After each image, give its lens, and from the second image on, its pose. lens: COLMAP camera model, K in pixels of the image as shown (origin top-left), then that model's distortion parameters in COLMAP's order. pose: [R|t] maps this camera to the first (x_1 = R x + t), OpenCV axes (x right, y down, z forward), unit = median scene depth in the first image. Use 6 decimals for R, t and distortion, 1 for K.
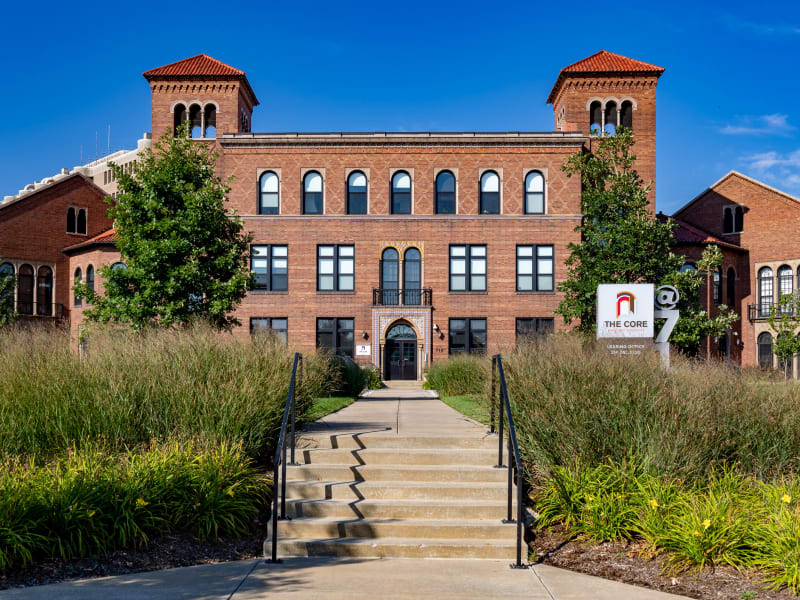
lens RADIAL K [[1218.0, 0, 379.3], [0, 1218.0, 346.0], [0, 0, 1]] dist [0.017297, 0.000000]
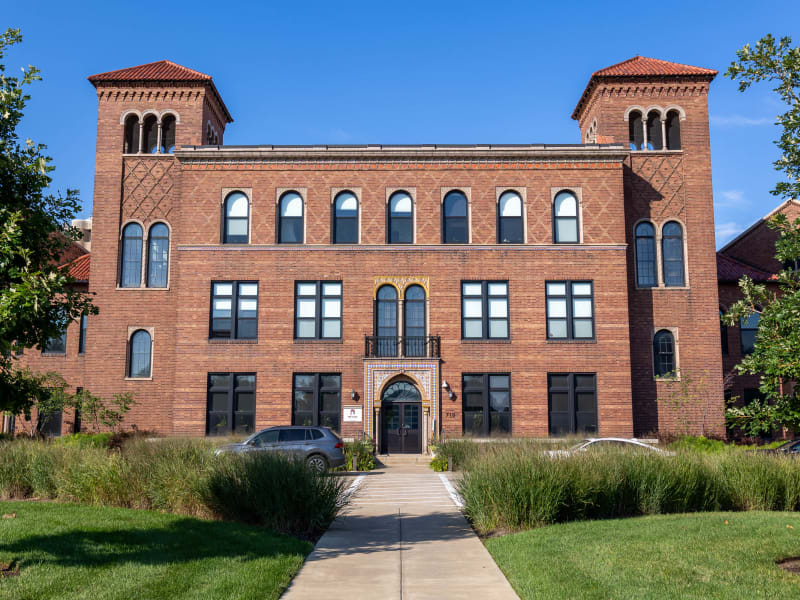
lens RADIAL K [[914.5, 0, 395.3], [0, 914.5, 300.6], [0, 0, 1]] dist [0.029512, 0.000000]
pose [[0.999886, -0.000447, 0.015072, 0.005304], [0.001972, 0.994857, -0.101274, -0.009839], [-0.014950, 0.101292, 0.994744, 0.404813]]
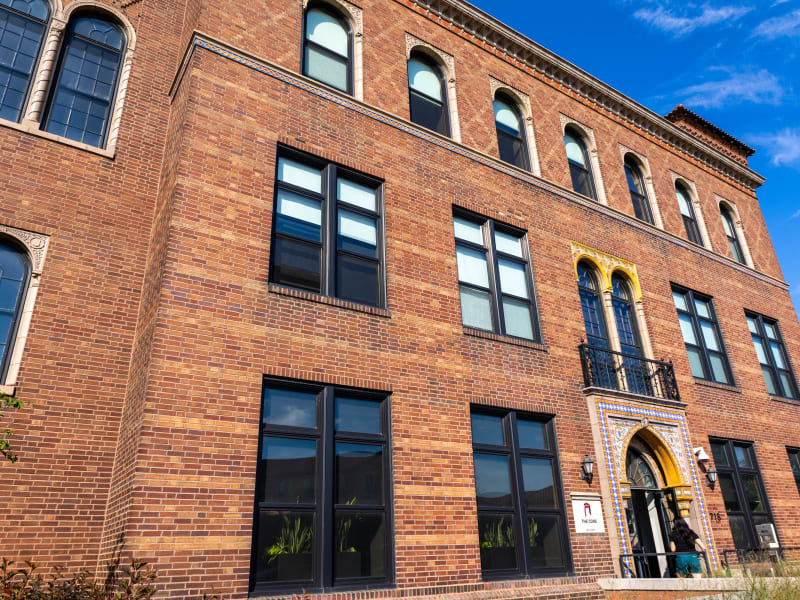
lens RADIAL K [[571.4, 0, 398.1], [0, 571.4, 303.1], [0, 0, 1]] dist [-0.004493, -0.004689]
pose [[0.822167, 0.201556, 0.532368, -0.148483], [0.002147, 0.934113, -0.356972, 0.004467], [-0.569242, 0.294634, 0.767564, 0.883602]]
